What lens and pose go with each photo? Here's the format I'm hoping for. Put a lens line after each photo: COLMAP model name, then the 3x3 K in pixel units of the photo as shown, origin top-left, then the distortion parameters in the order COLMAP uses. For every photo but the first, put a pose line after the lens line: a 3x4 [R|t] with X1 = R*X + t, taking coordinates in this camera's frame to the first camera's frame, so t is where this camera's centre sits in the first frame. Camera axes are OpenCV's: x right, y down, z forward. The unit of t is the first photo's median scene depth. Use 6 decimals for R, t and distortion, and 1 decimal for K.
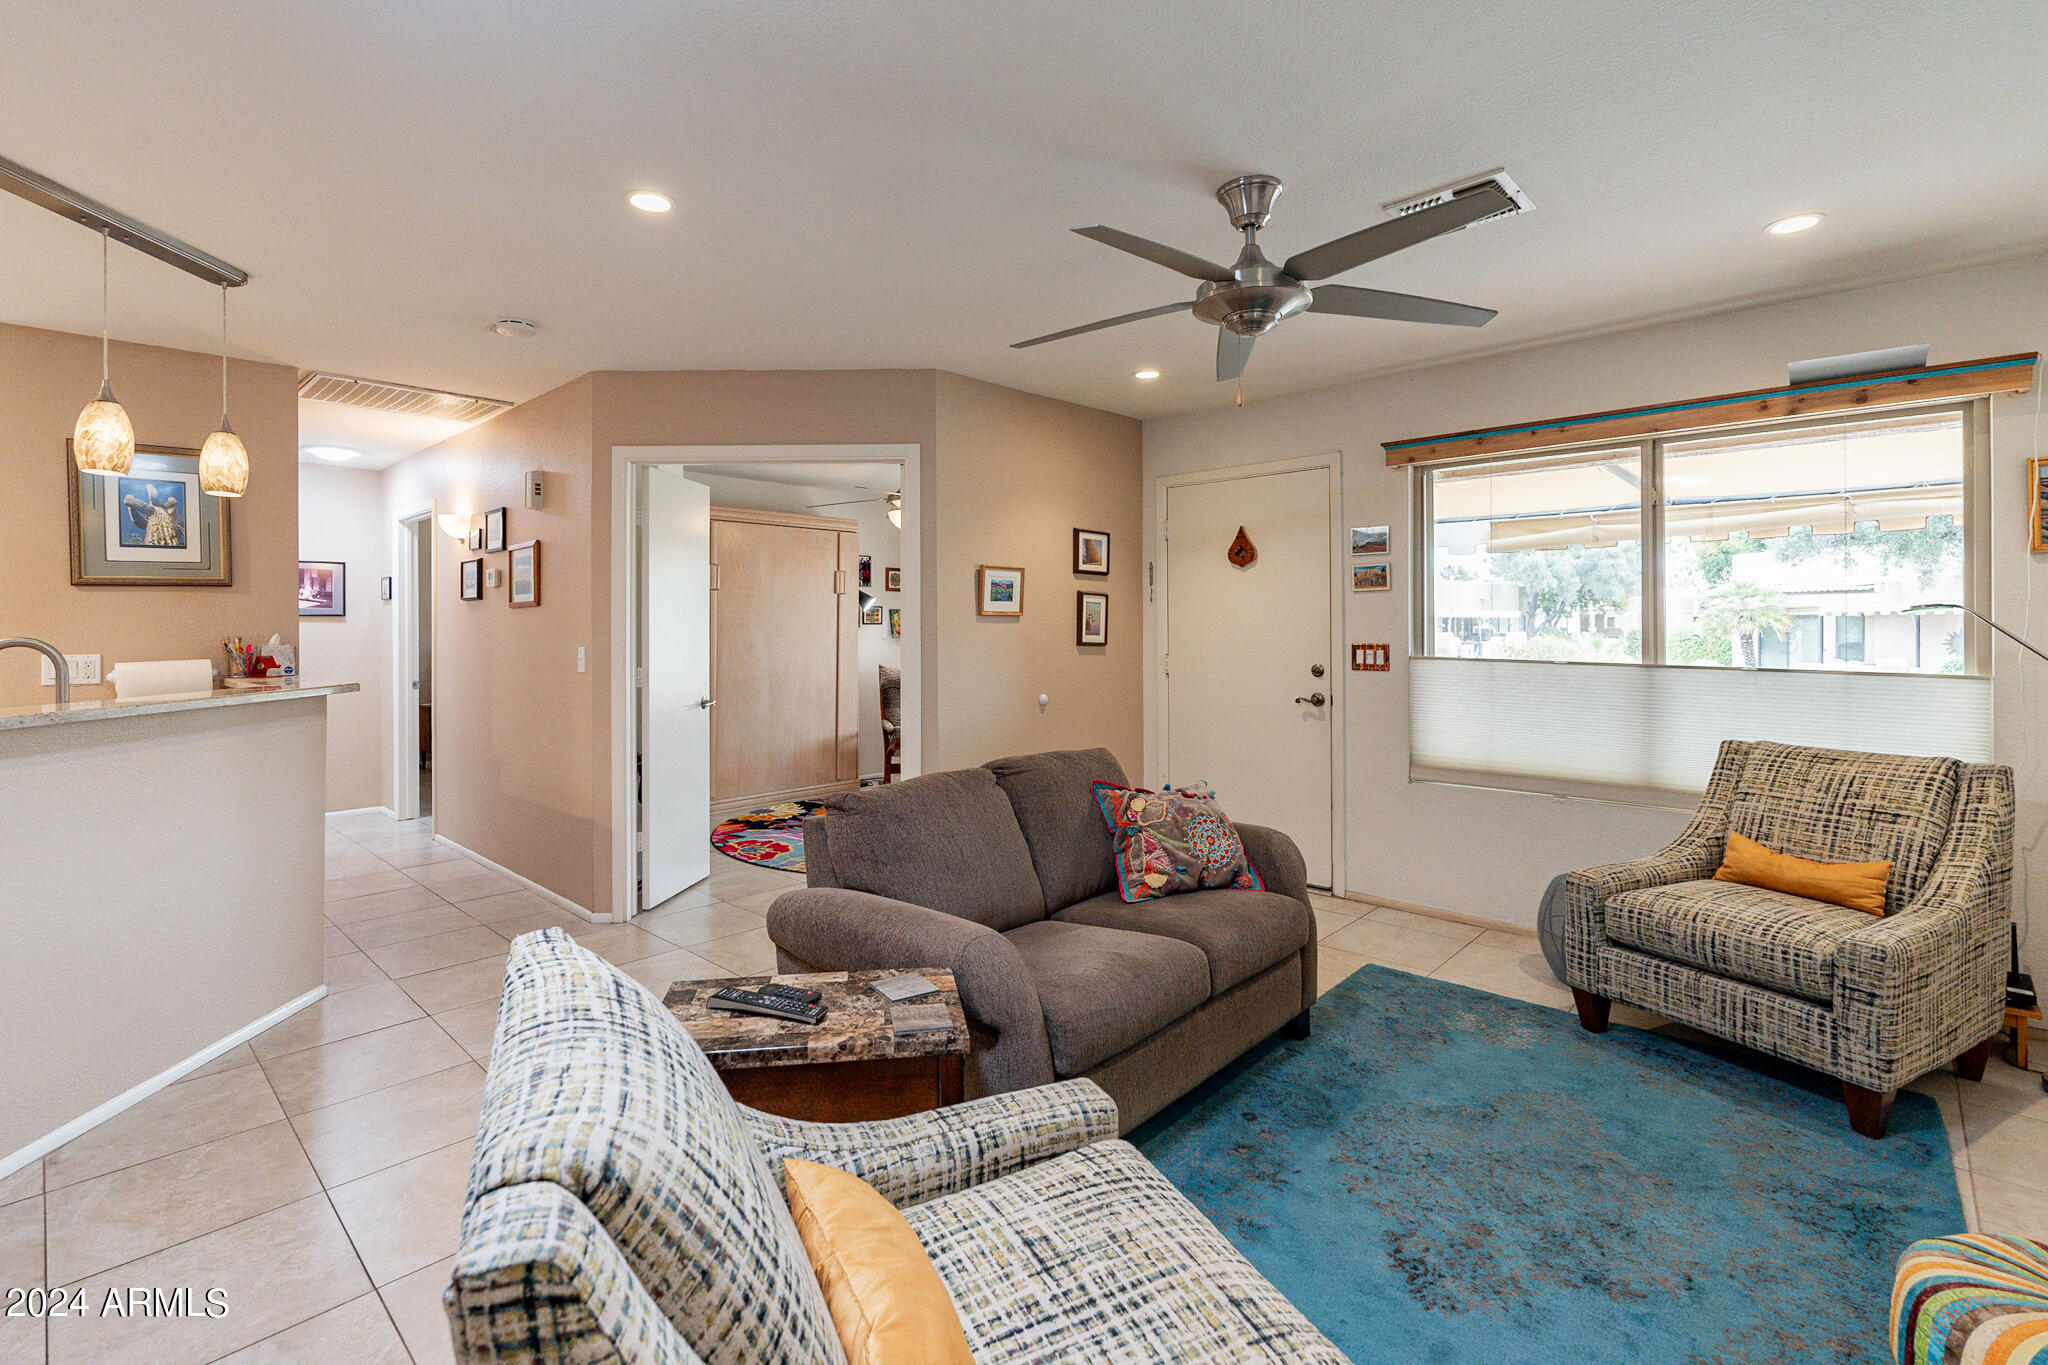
lens RADIAL K [[917.1, 0, 992.7], [0, 917.1, 627.8], [0, 0, 1]] dist [-0.001244, -0.000966]
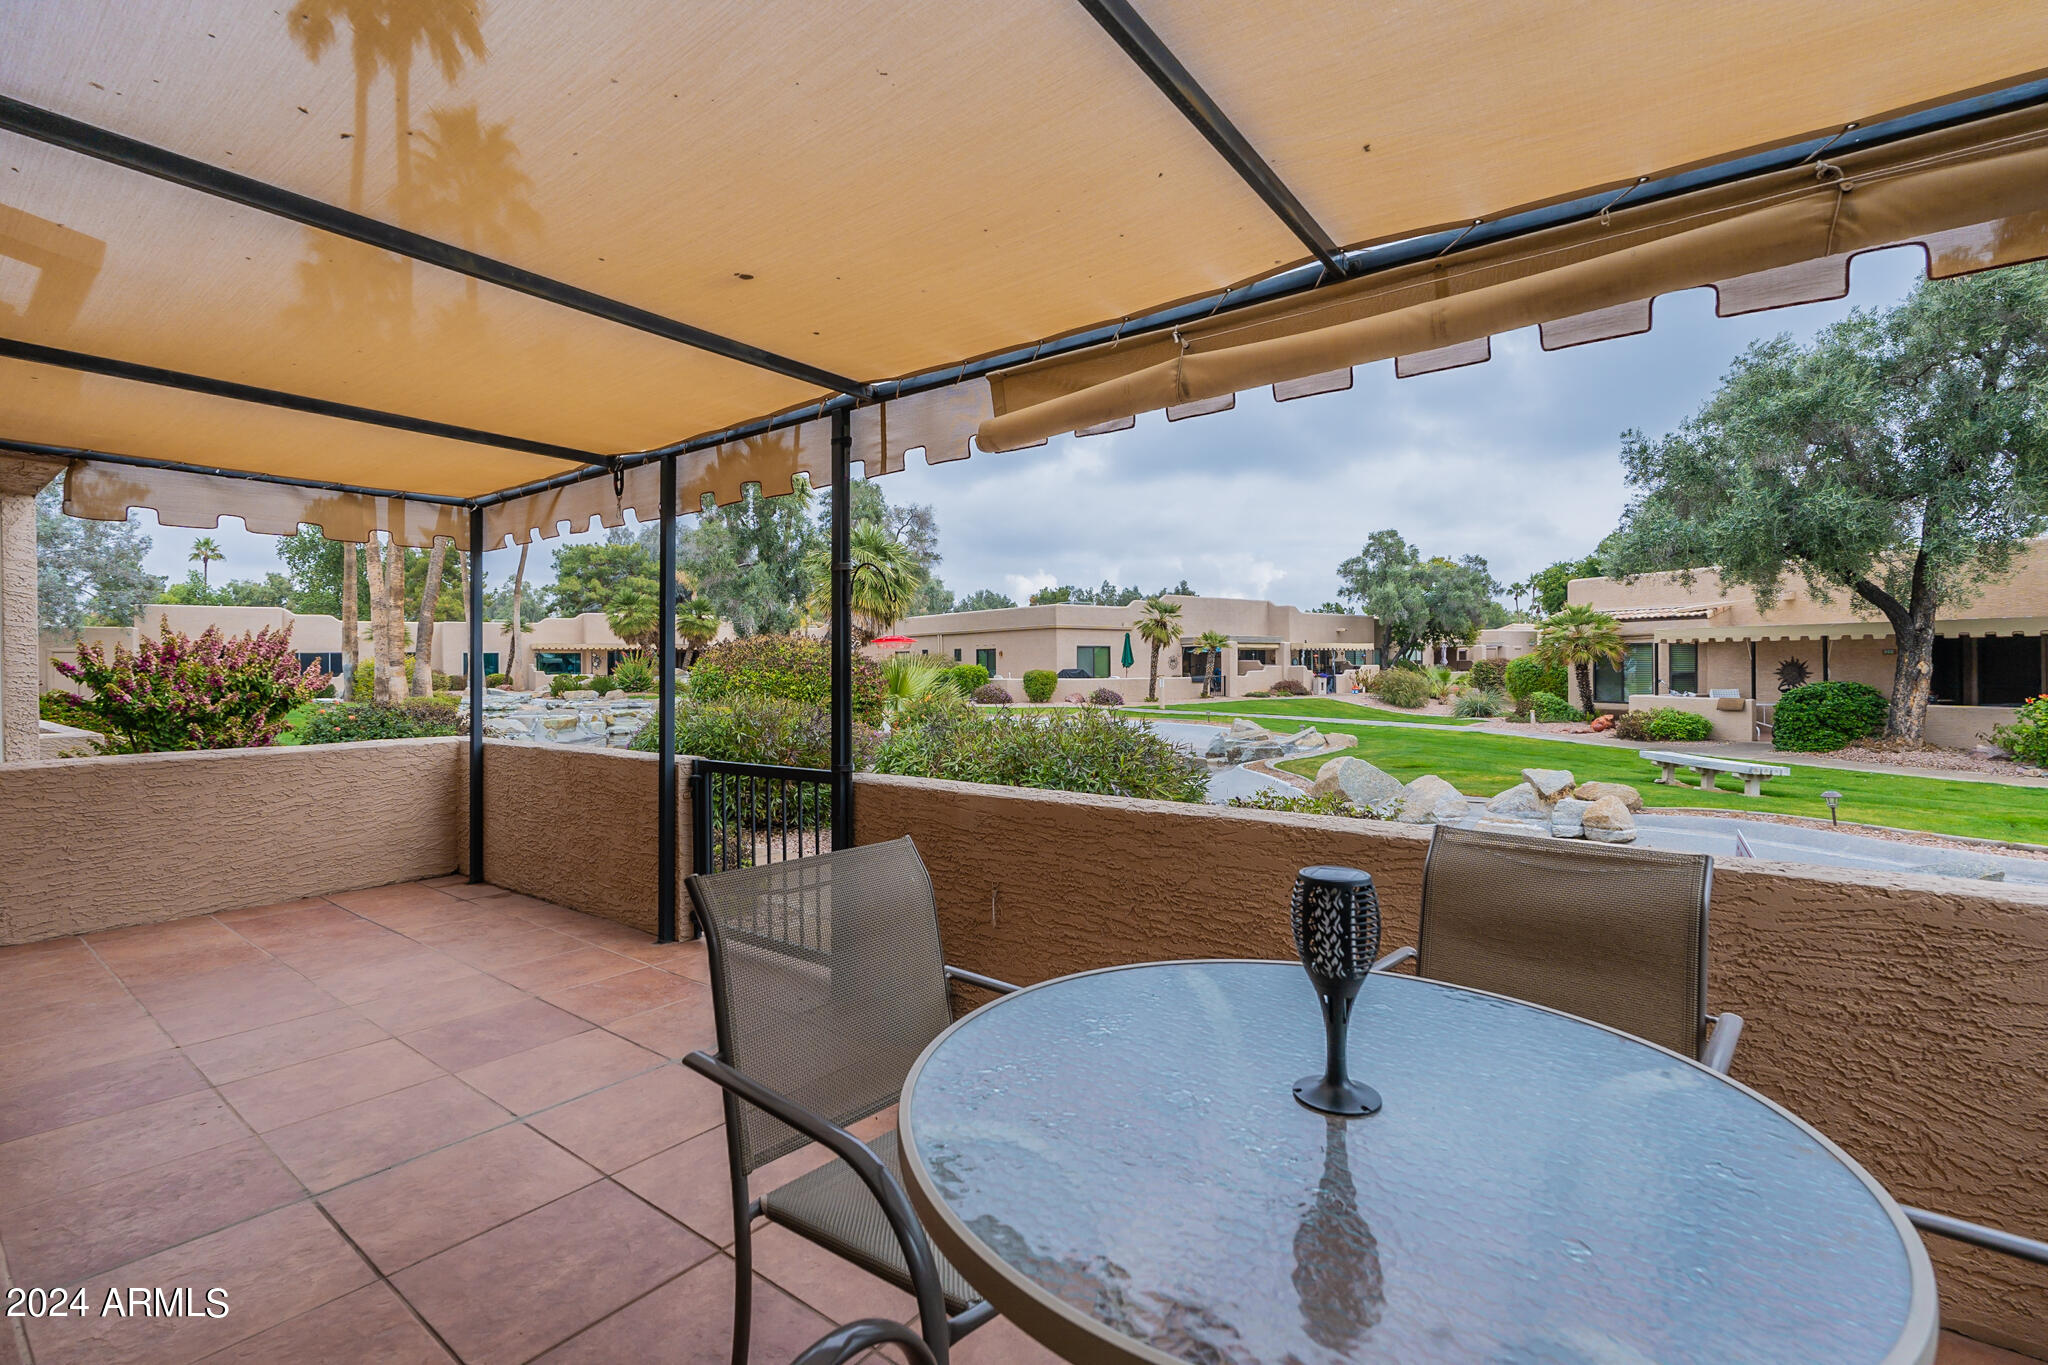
lens RADIAL K [[917.1, 0, 1017.8], [0, 917.1, 665.9], [0, 0, 1]] dist [-0.001244, -0.000966]
pose [[0.991083, -0.005058, 0.133147, 0.144307], [0.004839, 0.999986, 0.001974, 0.004277], [-0.133156, -0.001312, 0.991094, 0.169364]]
